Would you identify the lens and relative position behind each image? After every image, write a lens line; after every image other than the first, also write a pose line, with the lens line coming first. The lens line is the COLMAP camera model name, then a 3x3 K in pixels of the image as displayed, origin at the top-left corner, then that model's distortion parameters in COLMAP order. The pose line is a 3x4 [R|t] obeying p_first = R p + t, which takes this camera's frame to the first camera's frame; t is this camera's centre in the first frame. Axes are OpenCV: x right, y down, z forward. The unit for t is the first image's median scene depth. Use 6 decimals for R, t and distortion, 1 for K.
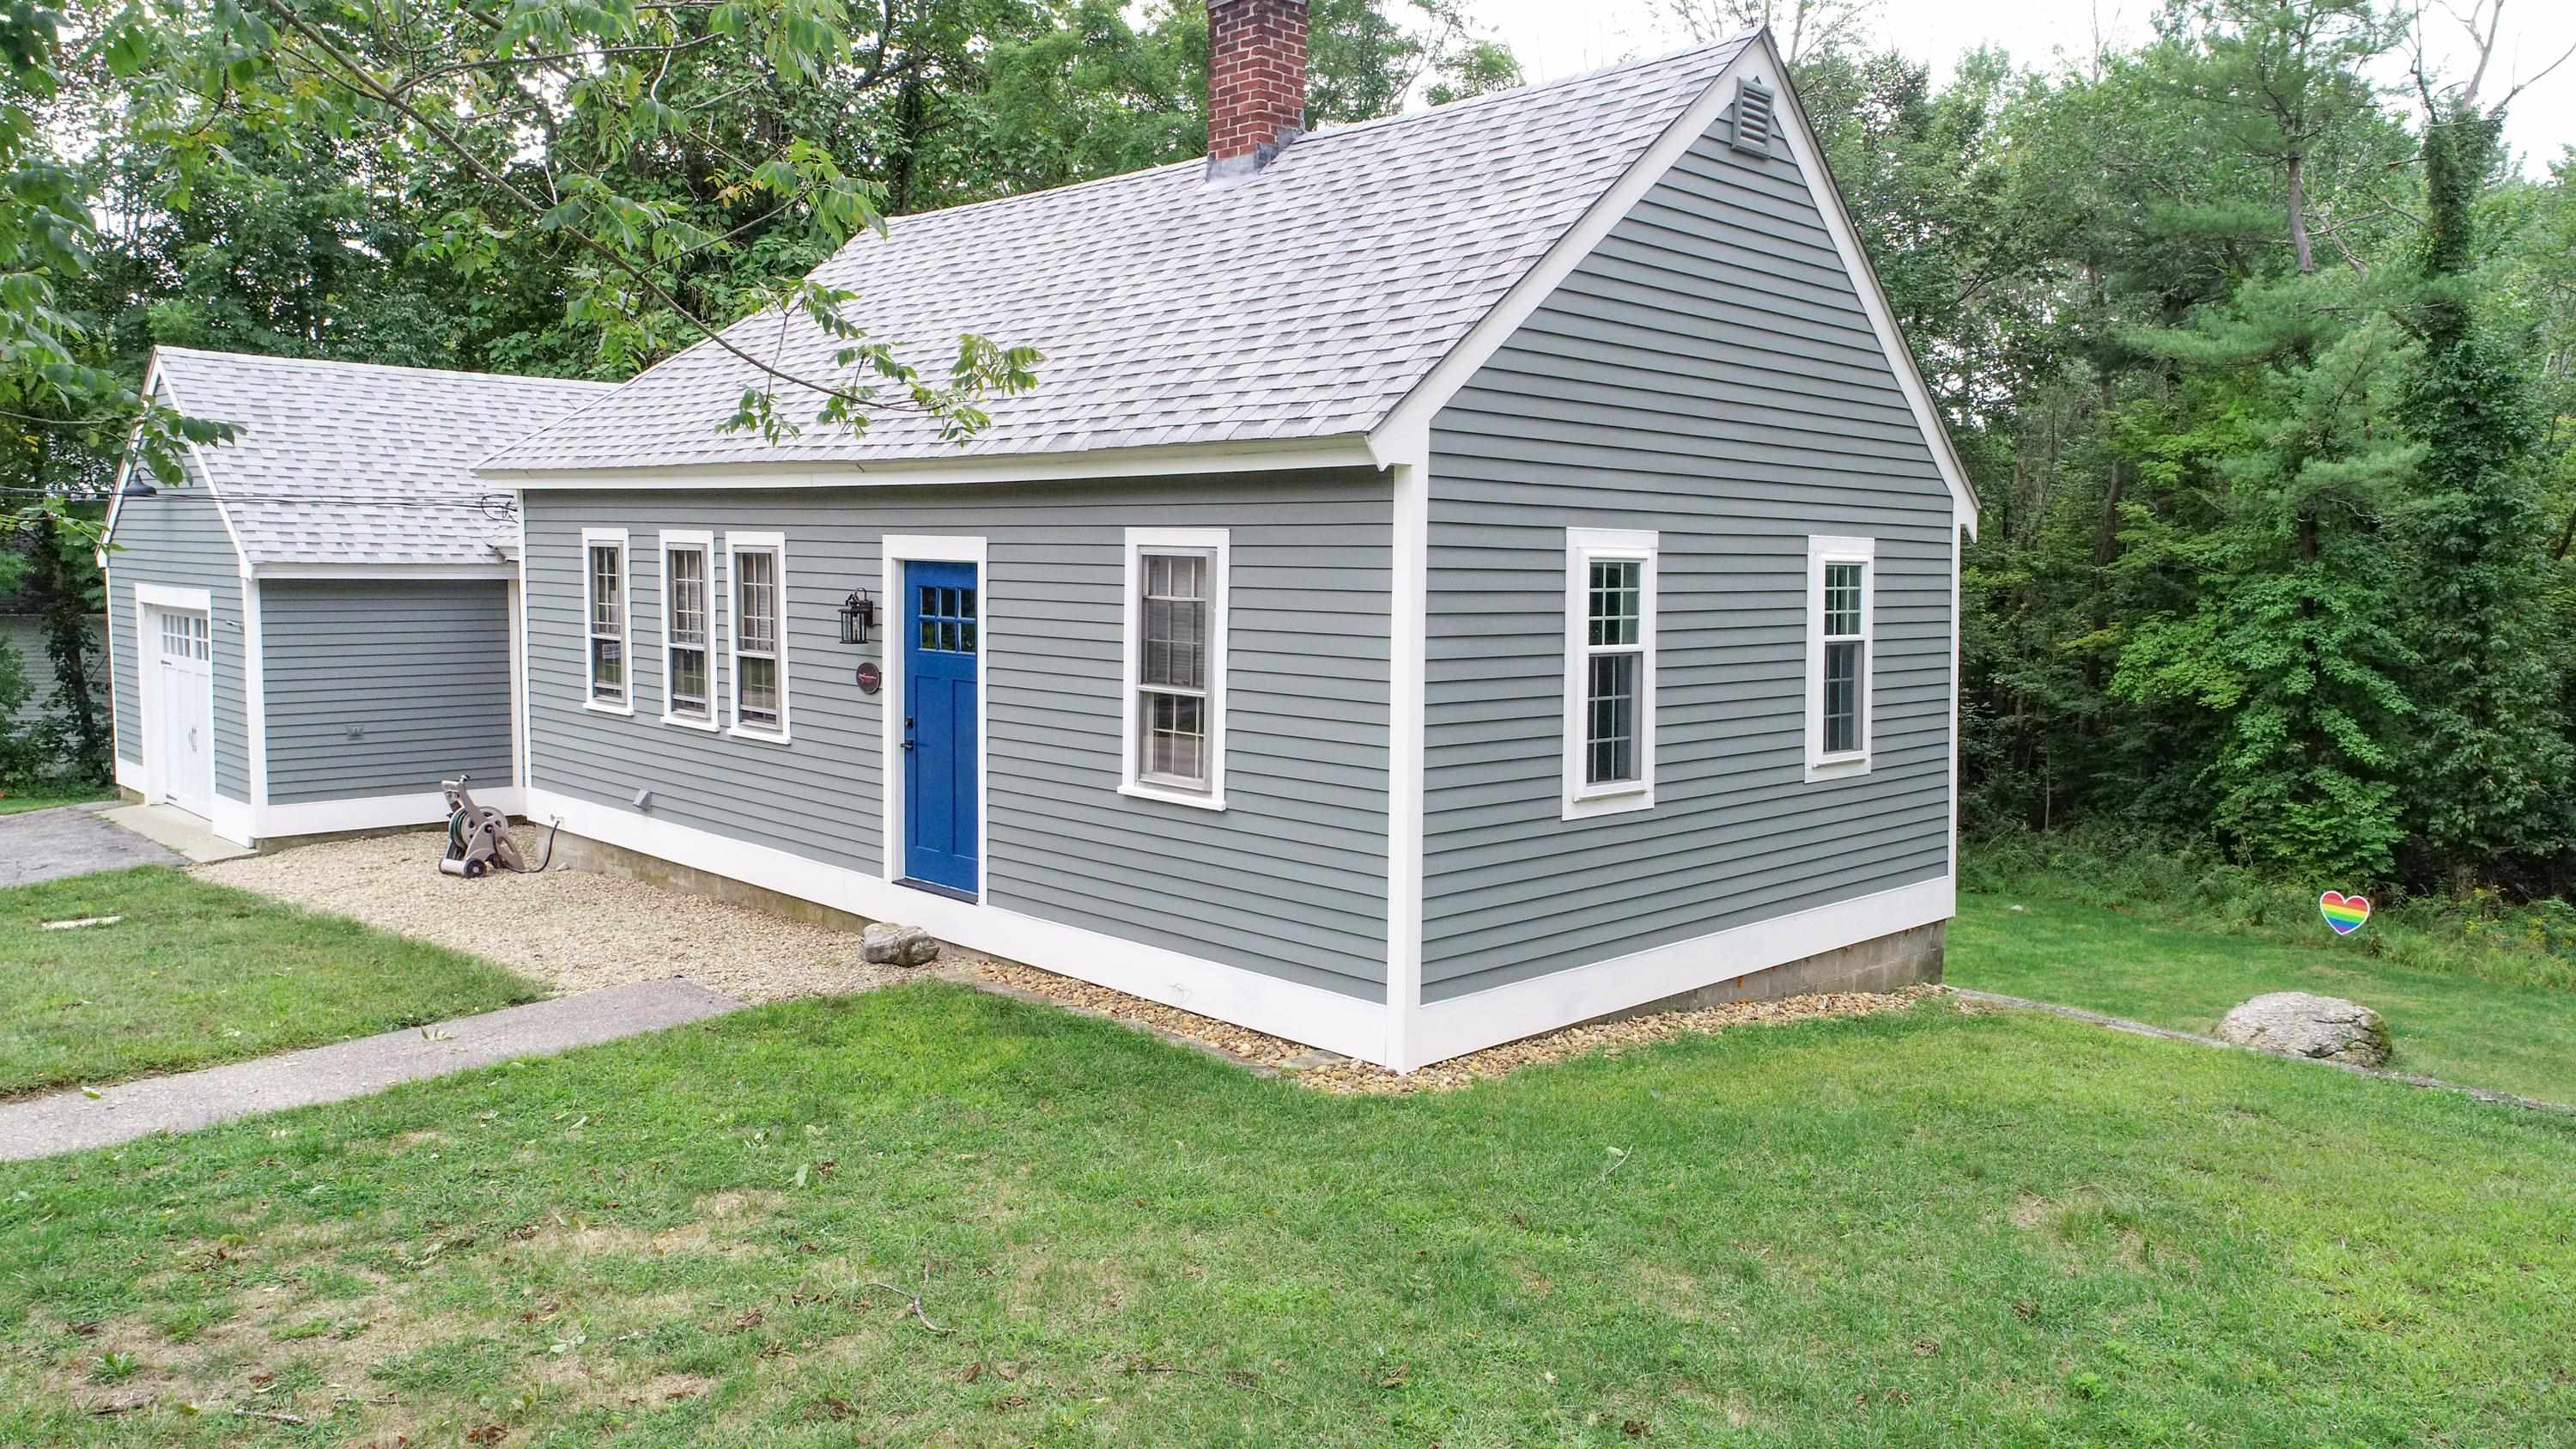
lens RADIAL K [[1777.7, 0, 1288.0], [0, 1777.7, 724.5], [0, 0, 1]] dist [-0.002835, -0.003682]
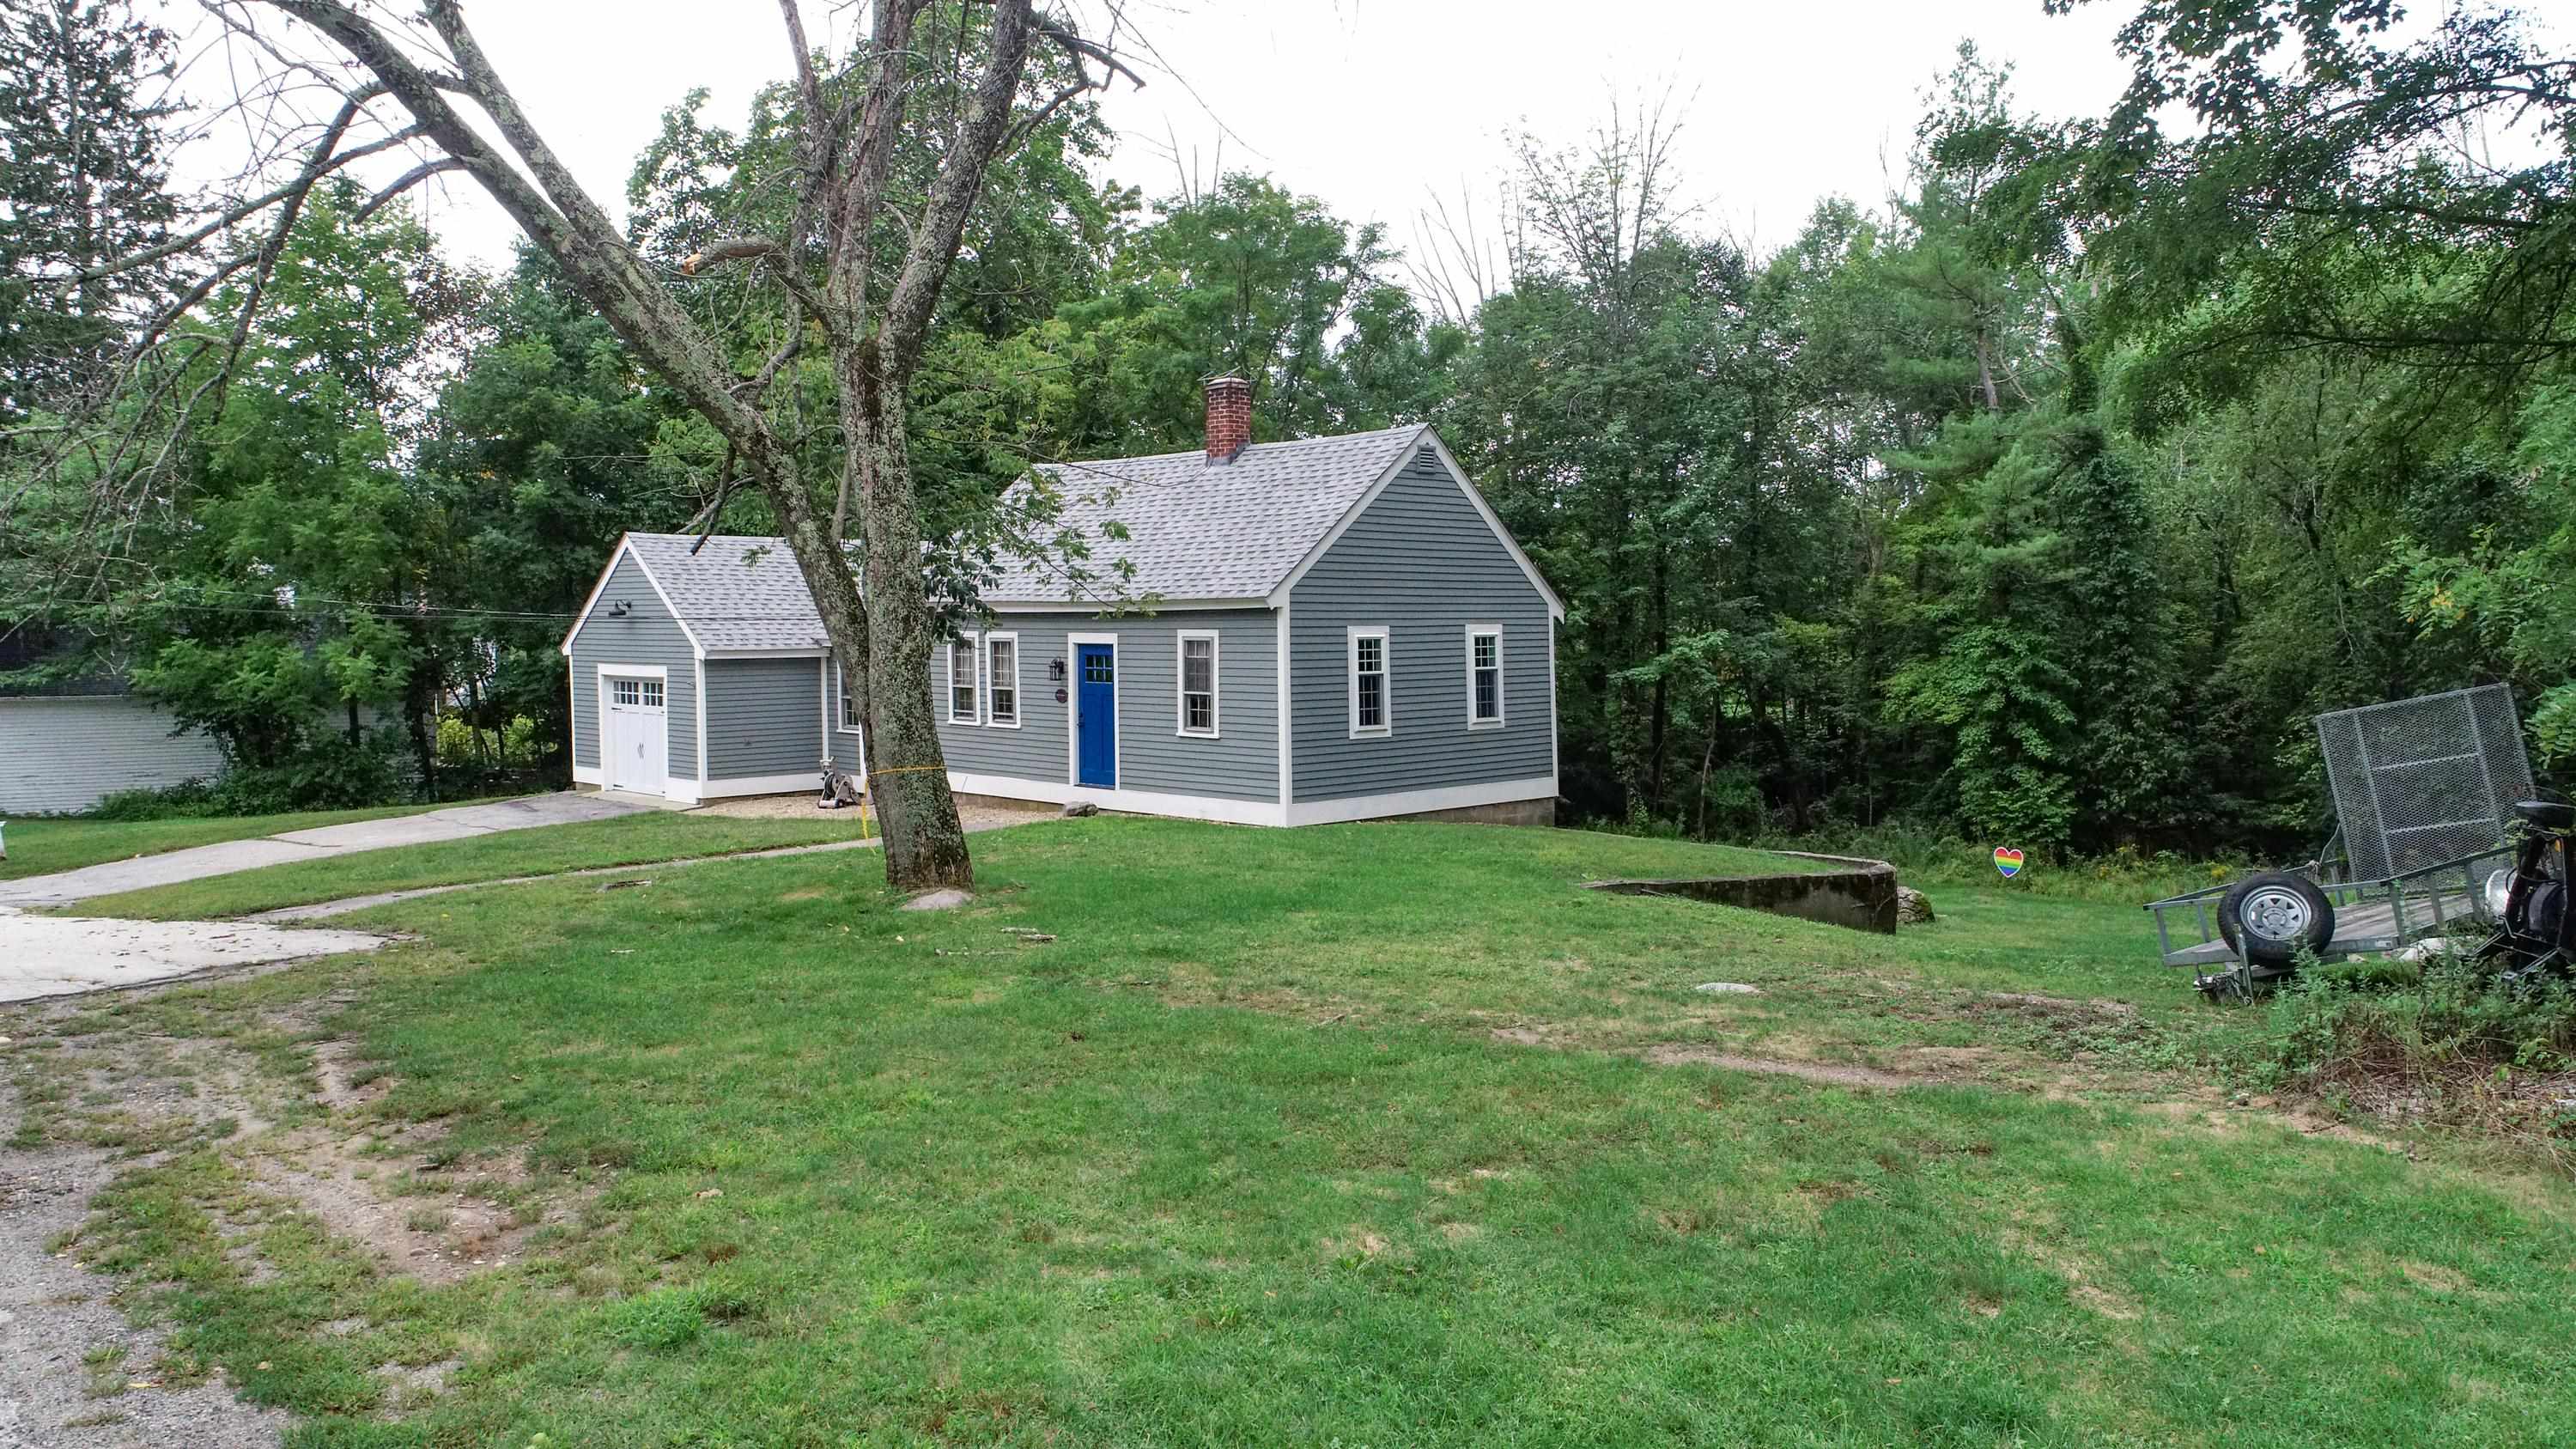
lens RADIAL K [[1793.8, 0, 1288.0], [0, 1793.8, 724.5], [0, 0, 1]] dist [0.000316, -0.002766]
pose [[0.999746, -0.022428, -0.002126, 0.052633], [0.022336, 0.999088, -0.036390, 0.093589], [0.002940, 0.036334, 0.999335, -1.200426]]
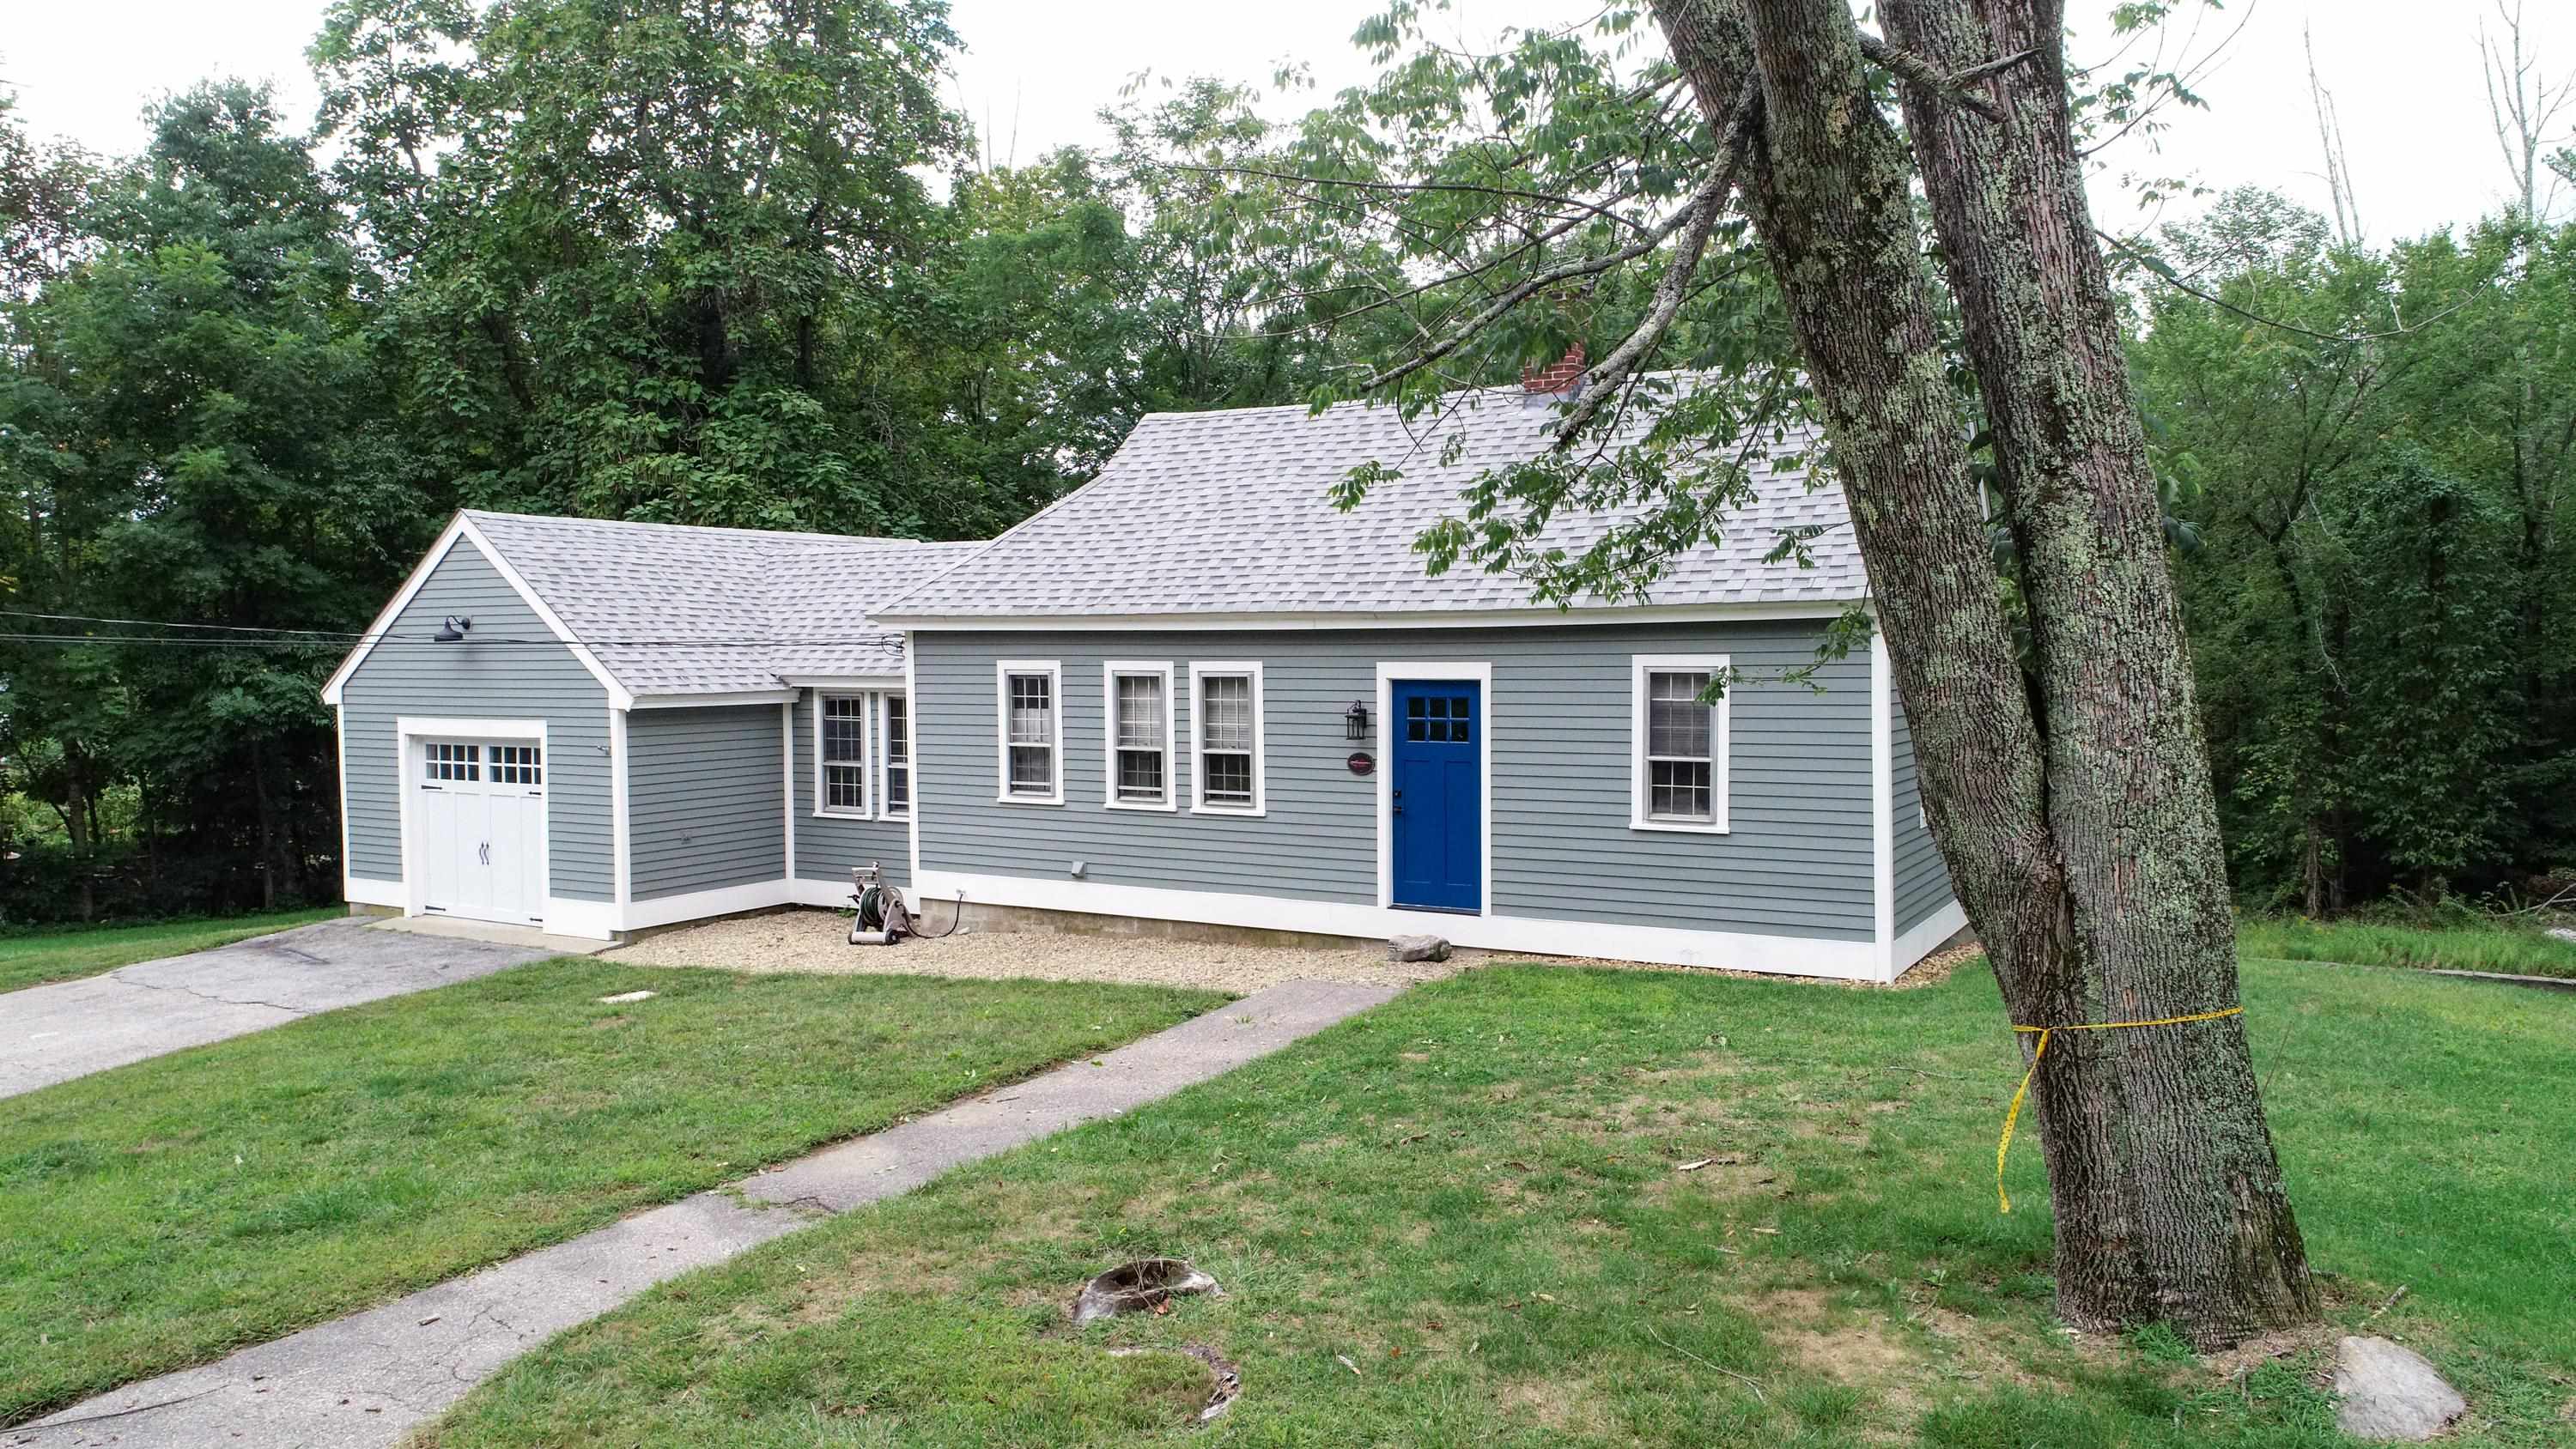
lens RADIAL K [[1742.8, 0, 1279.5], [0, 1742.8, 722.6], [0, 0, 1]] dist [0.001926, -0.004918]
pose [[0.969955, -0.035780, 0.240638, -0.589726], [0.048424, 0.997728, -0.046833, 0.002518], [-0.238416, 0.057079, 0.969484, -0.301428]]
